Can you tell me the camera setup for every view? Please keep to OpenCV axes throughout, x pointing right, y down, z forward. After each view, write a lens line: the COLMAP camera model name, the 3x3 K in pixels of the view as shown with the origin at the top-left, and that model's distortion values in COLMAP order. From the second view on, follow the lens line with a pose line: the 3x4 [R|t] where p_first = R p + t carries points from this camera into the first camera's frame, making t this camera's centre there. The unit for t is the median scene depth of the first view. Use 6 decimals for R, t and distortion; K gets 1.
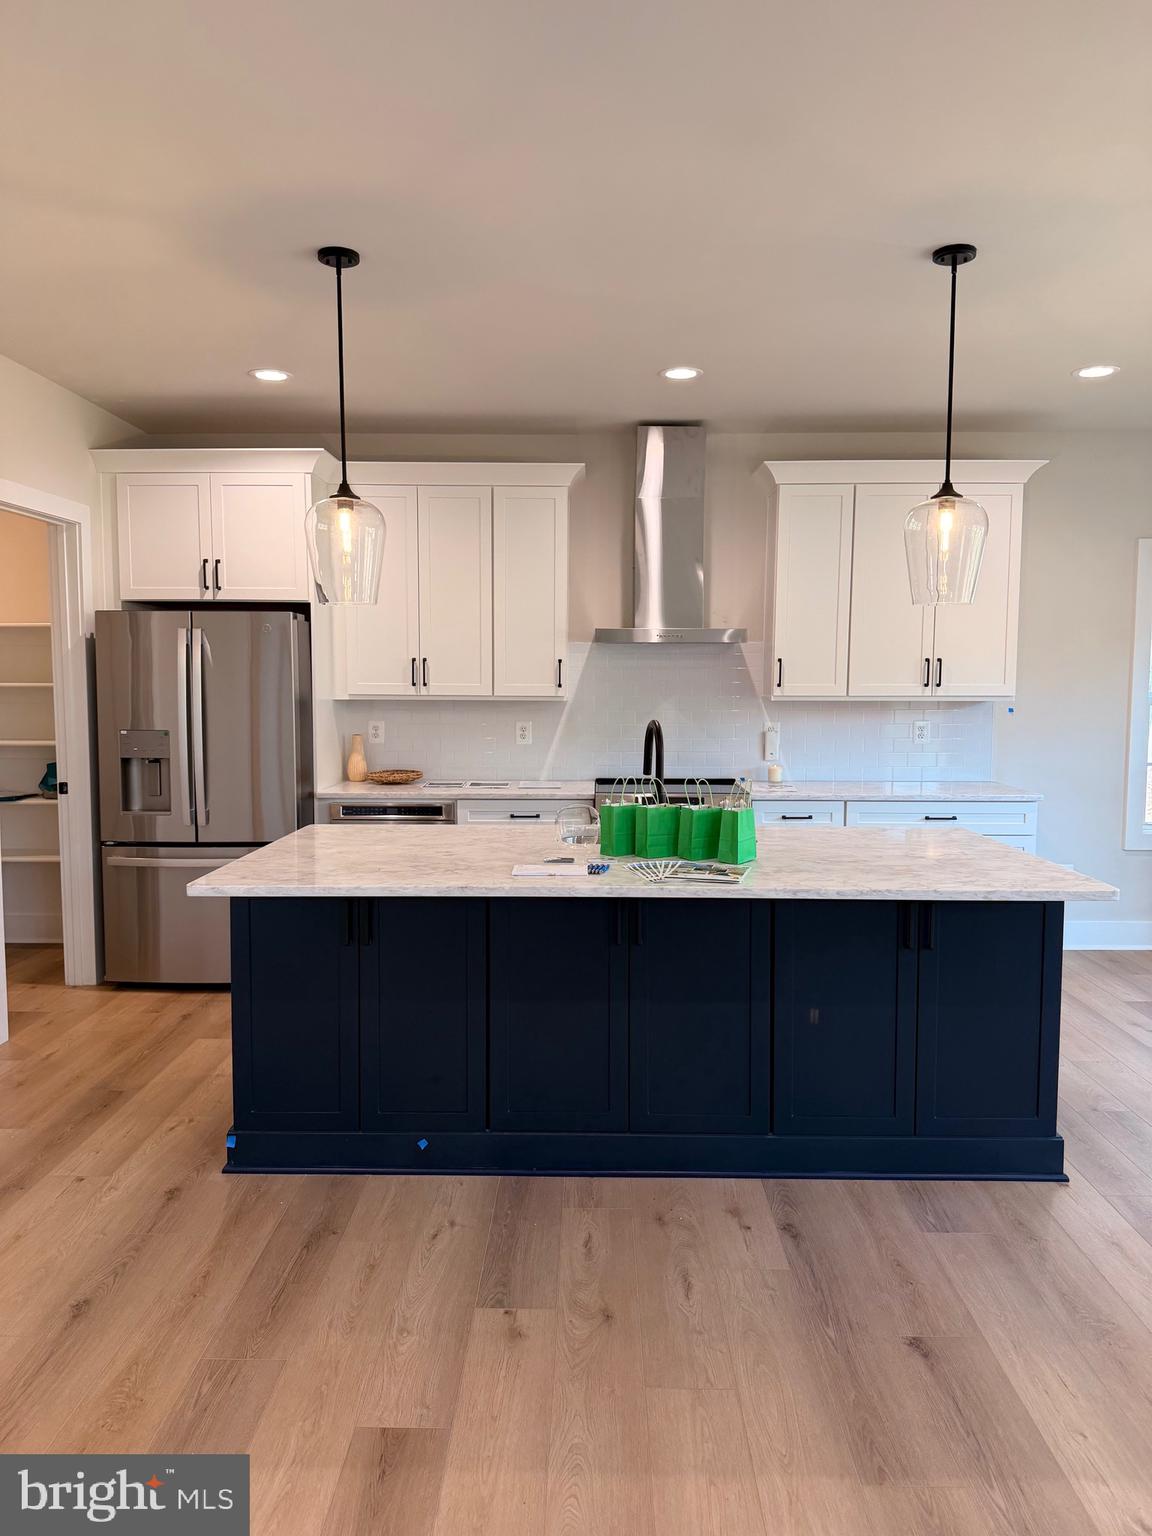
lens RADIAL K [[1064.2, 0, 576.0], [0, 1064.2, 768.0], [0, 0, 1]] dist [0.137450, -0.303050]
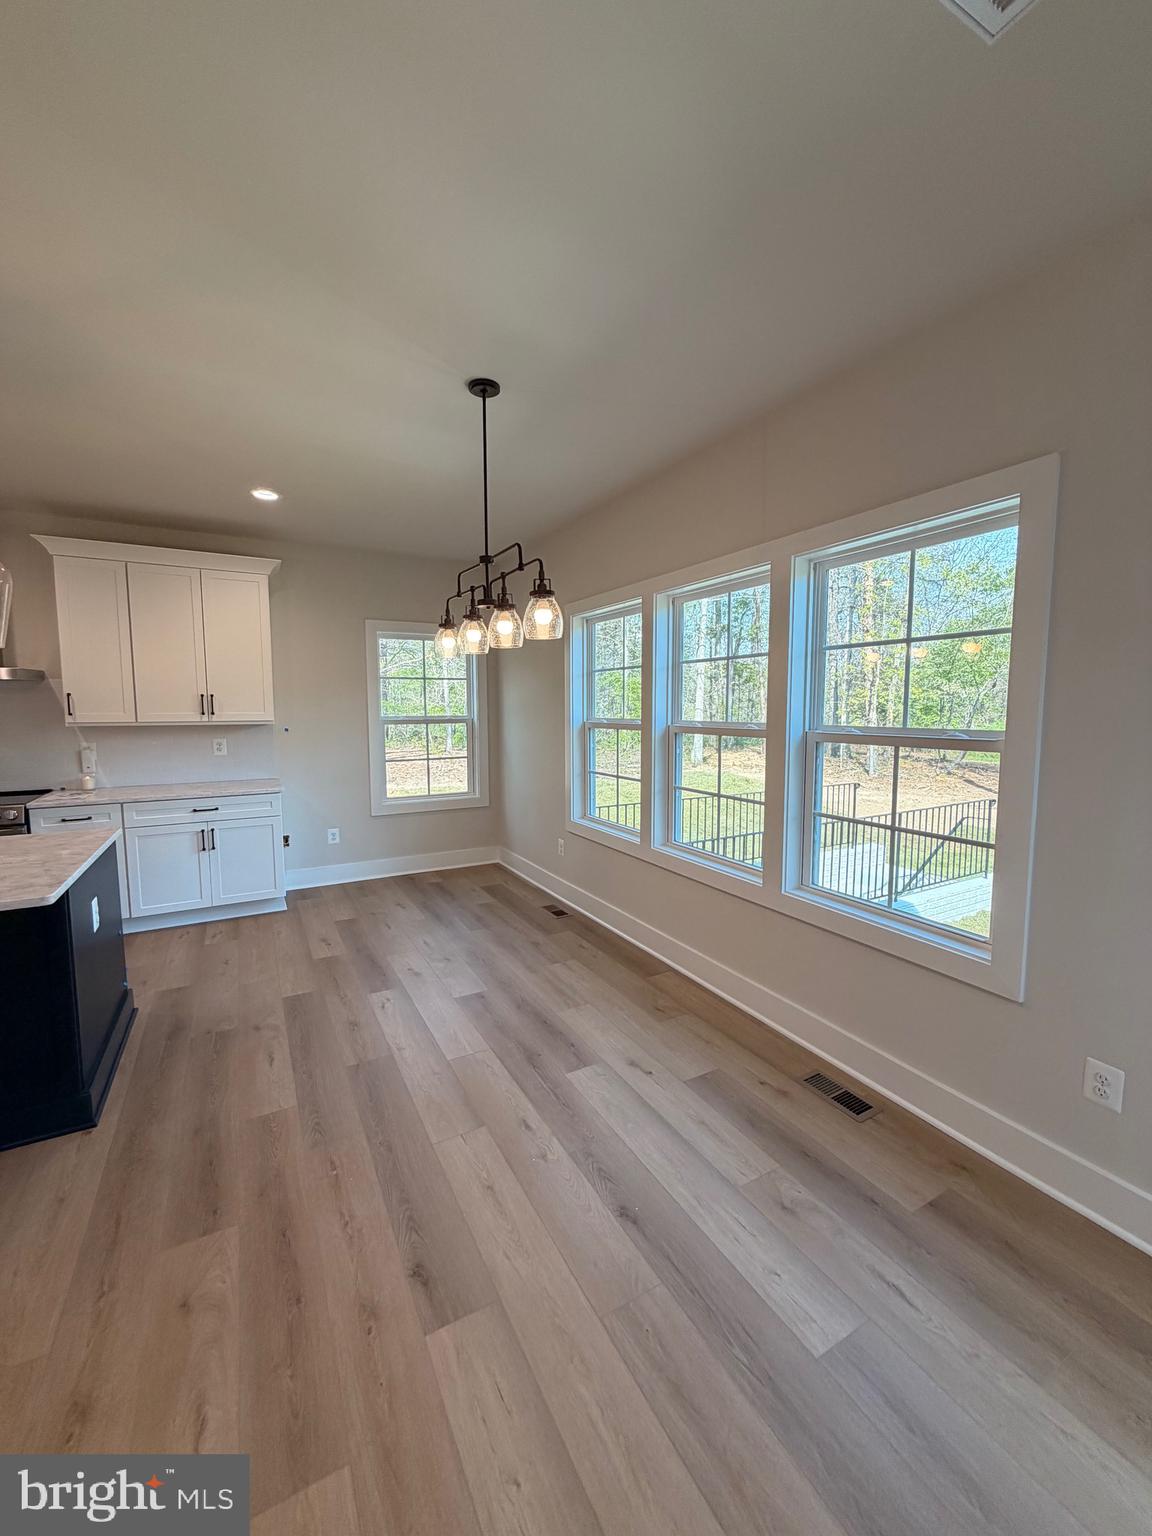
lens RADIAL K [[604.5, 0, 575.5], [0, 604.5, 761.7], [0, 0, 1]] dist [-0.000792, -0.000106]
pose [[0.866620, -0.049490, 0.496509, 0.358238], [0.044385, 0.998770, 0.022083, -0.011093], [-0.496992, 0.002900, 0.867751, 0.086260]]
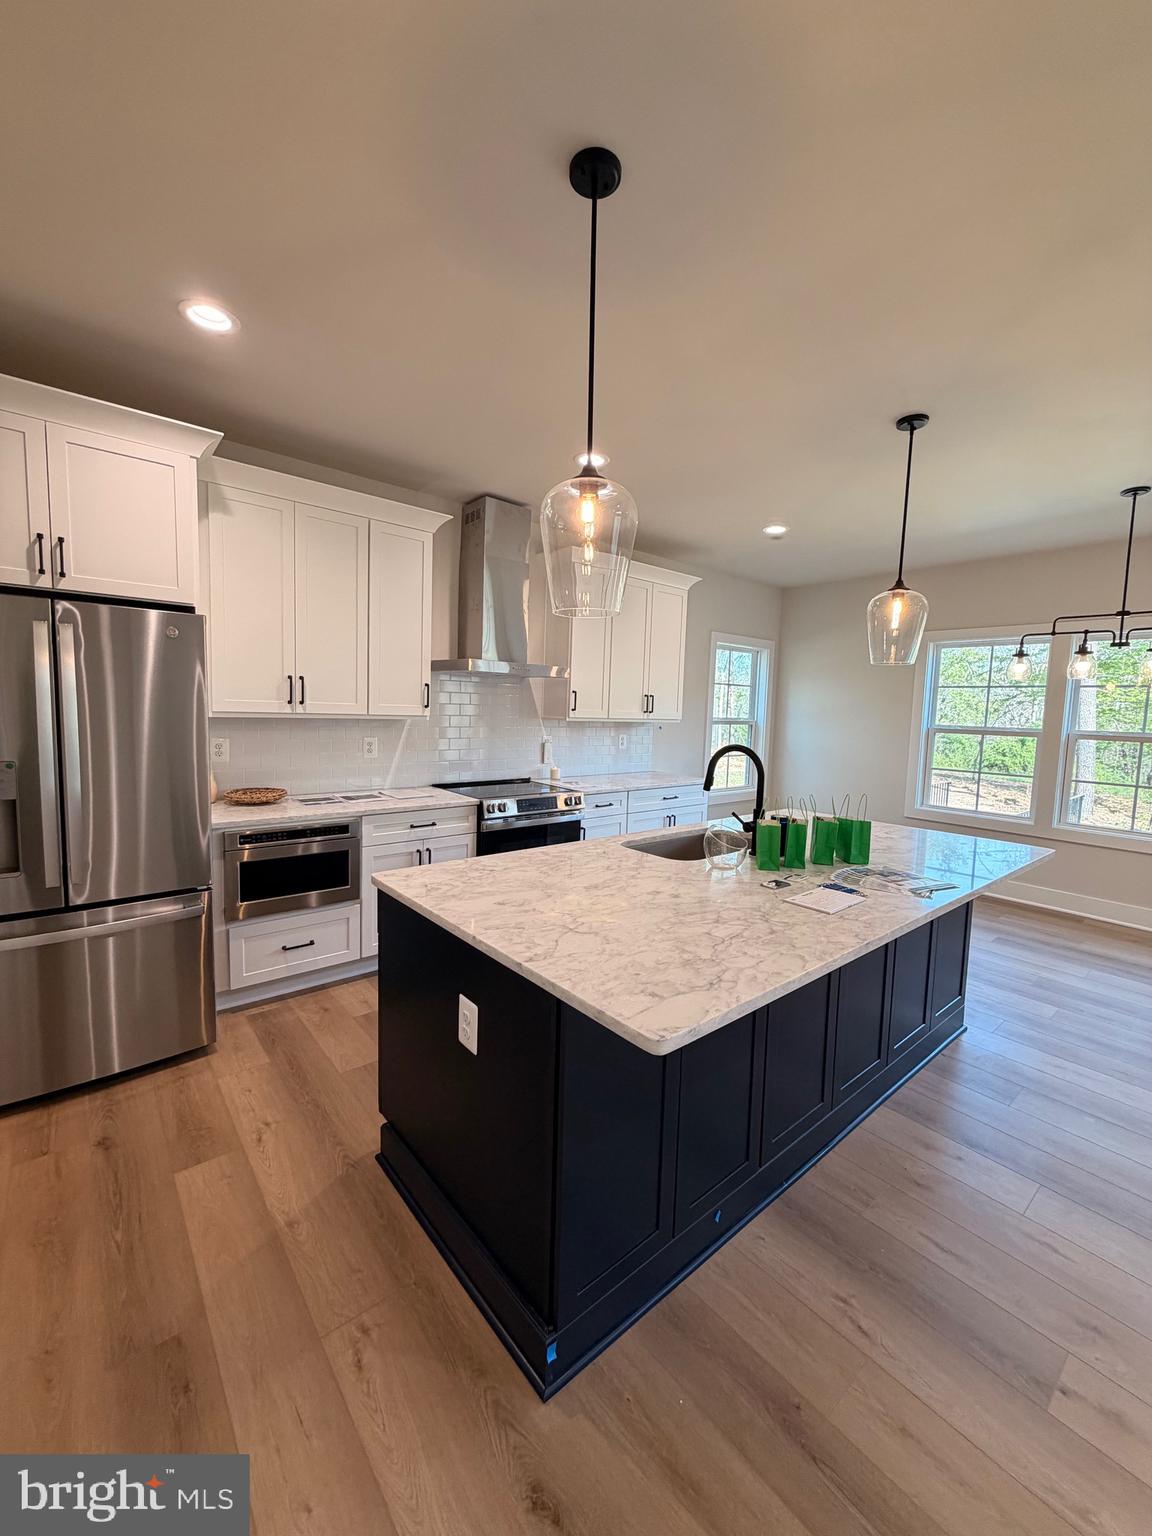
lens RADIAL K [[610.1, 0, 576.9], [0, 610.1, 762.9], [0, 0, 1]] dist [0.000207, 0.000306]
pose [[0.755817, -0.039651, 0.653582, -0.332573], [0.025236, 0.999187, 0.031434, -0.034519], [-0.654297, -0.007265, 0.756203, 0.409750]]
